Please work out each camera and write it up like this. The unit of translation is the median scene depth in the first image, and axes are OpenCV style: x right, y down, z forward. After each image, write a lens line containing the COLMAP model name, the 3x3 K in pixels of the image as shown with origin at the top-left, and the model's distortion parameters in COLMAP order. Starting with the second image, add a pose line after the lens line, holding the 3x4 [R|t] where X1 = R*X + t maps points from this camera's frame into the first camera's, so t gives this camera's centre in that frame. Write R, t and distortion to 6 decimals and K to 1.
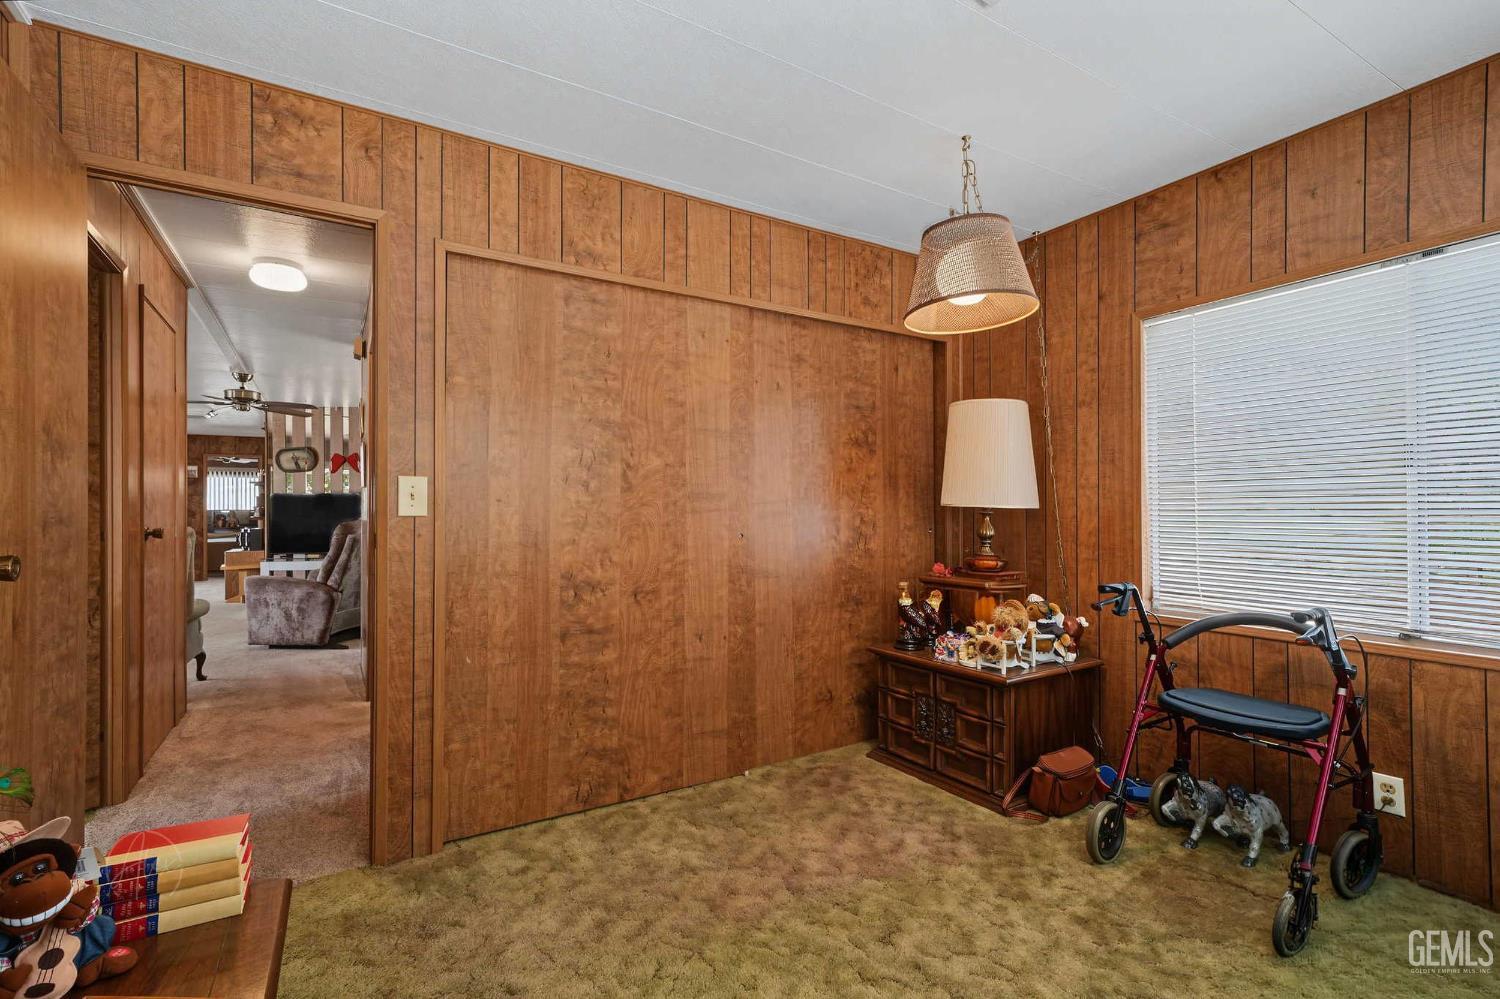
lens RADIAL K [[666.7, 0, 750.0], [0, 666.7, 499.5], [0, 0, 1]] dist [0.000869, 0.000256]
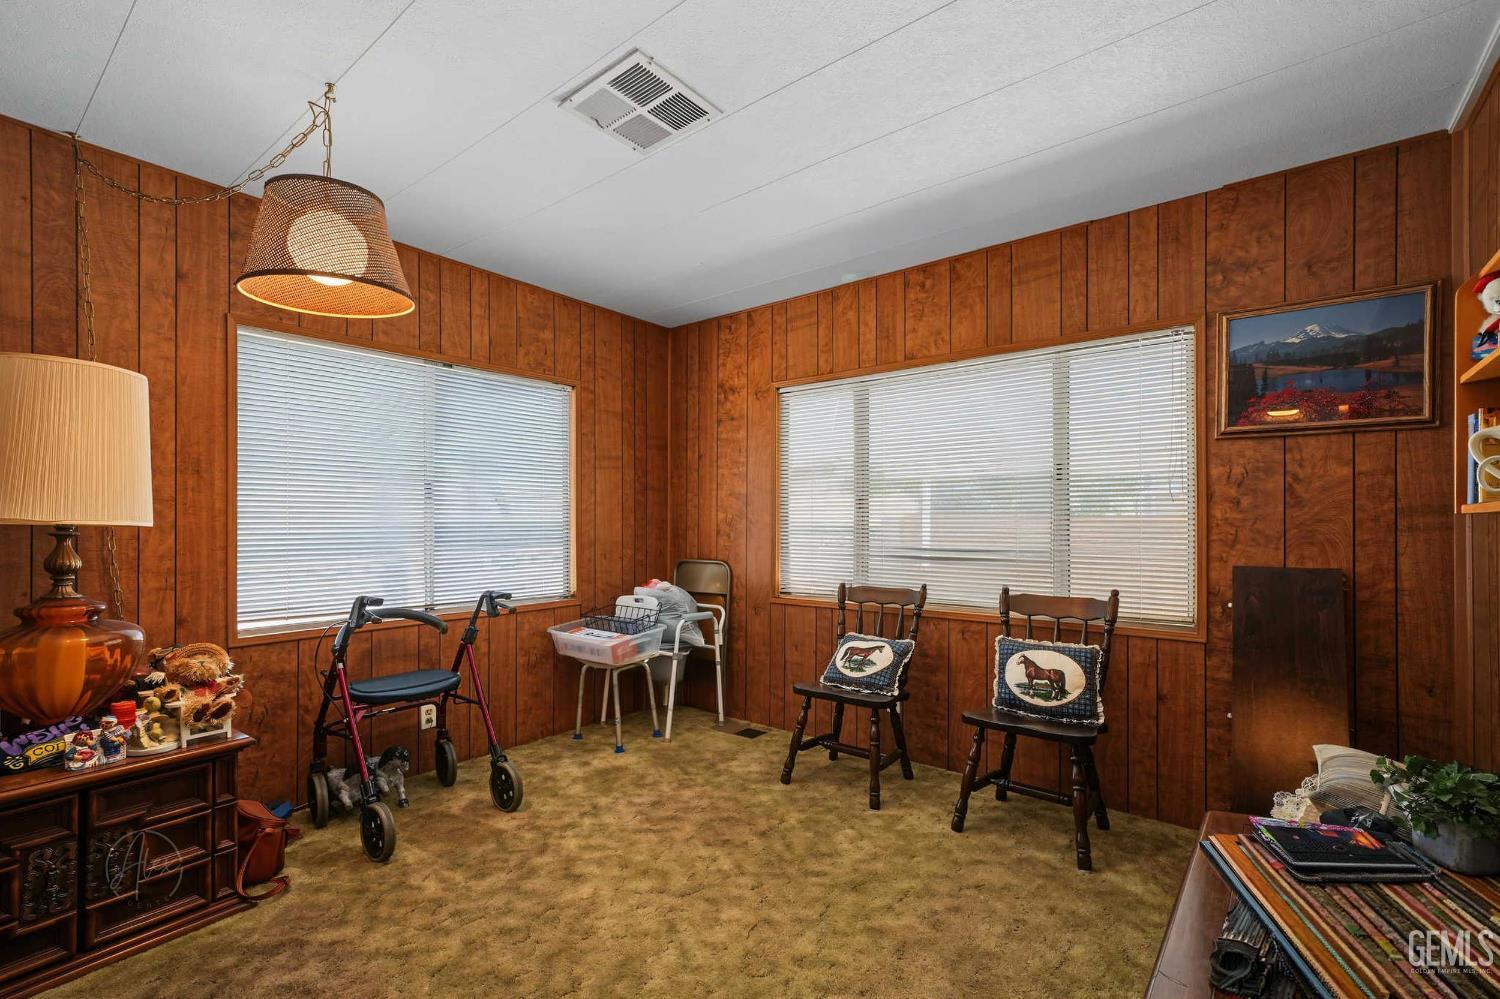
lens RADIAL K [[628.1, 0, 740.2], [0, 628.1, 513.2], [0, 0, 1]] dist [0.000176, 0.000172]
pose [[-0.308241, 0.011906, 0.951234, -0.507520], [-0.017460, 0.999682, -0.018171, -0.001323], [-0.951148, -0.022209, -0.307935, 0.647262]]
